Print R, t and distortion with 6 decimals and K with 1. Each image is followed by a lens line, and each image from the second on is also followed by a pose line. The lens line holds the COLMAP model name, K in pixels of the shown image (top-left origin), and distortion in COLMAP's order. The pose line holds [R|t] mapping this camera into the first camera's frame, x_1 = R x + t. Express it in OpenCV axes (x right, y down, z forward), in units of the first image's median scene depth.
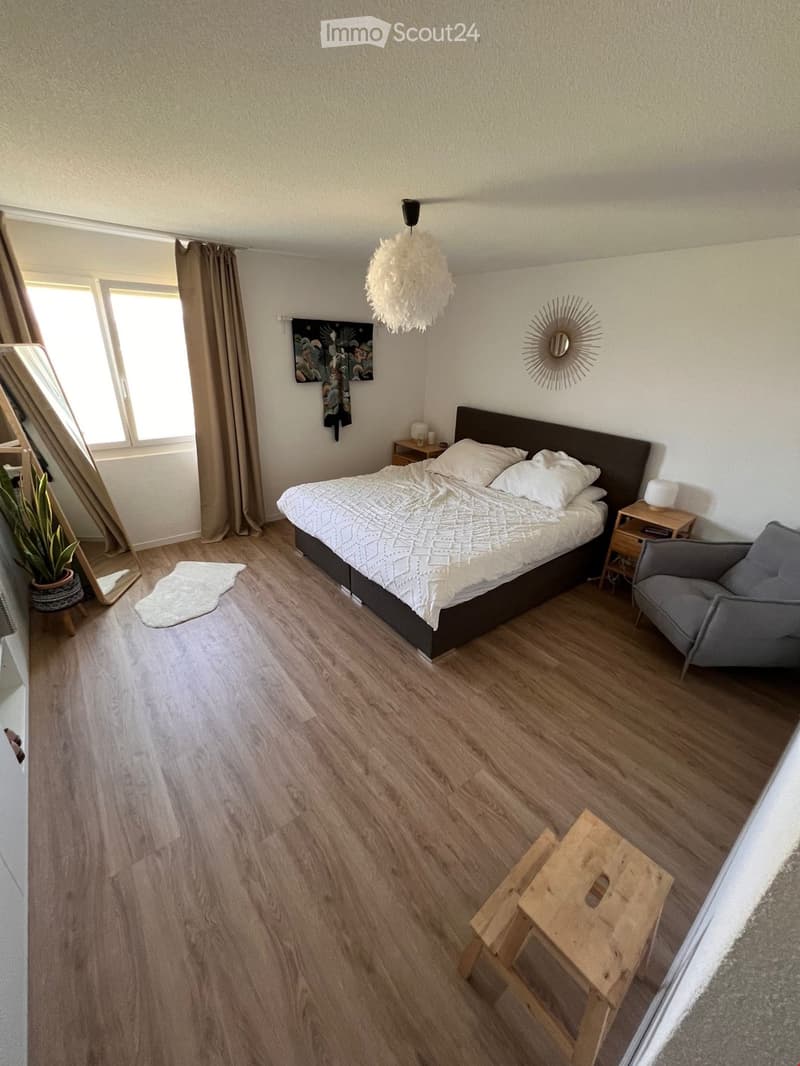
lens RADIAL K [[427.9, 0, 401.3], [0, 427.9, 534.7], [0, 0, 1]] dist [-0.003451, -0.000498]
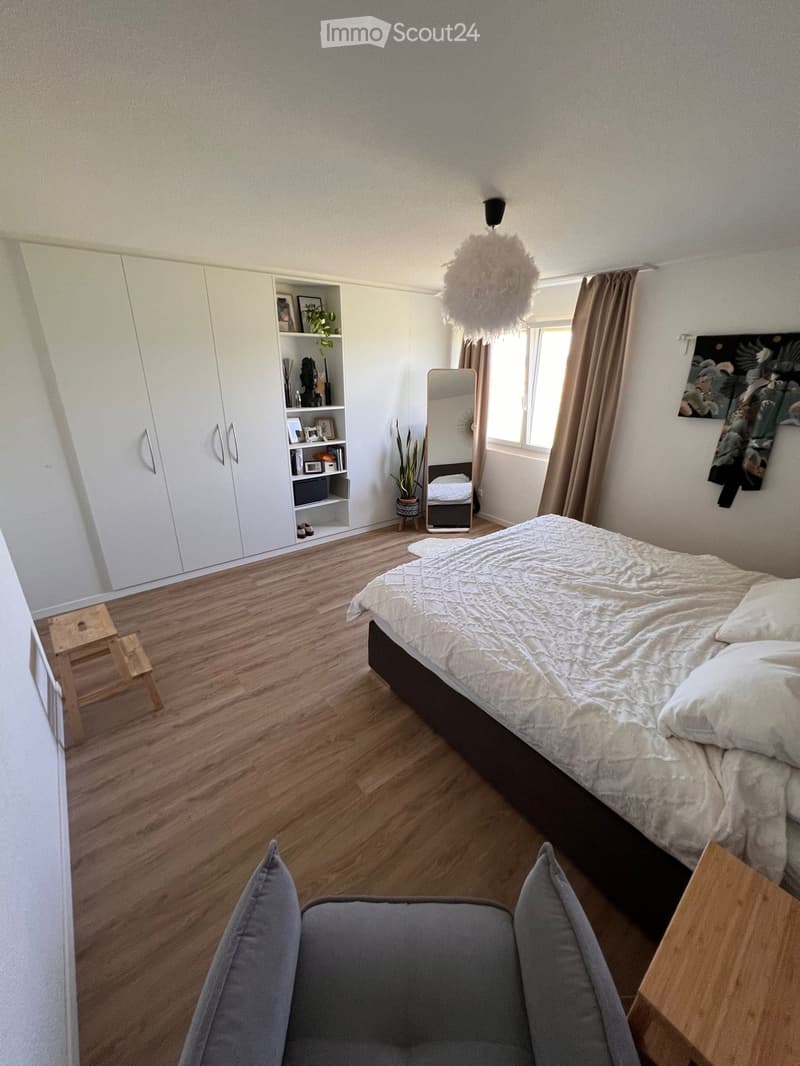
lens RADIAL K [[427.9, 0, 400.7], [0, 427.9, 533.6], [0, 0, 1]] dist [-0.003451, -0.000498]
pose [[-0.010818, 0.339034, -0.940712, 0.710669], [-0.418454, 0.852895, 0.312197, -0.247190], [0.908173, 0.397022, 0.132644, 0.631629]]
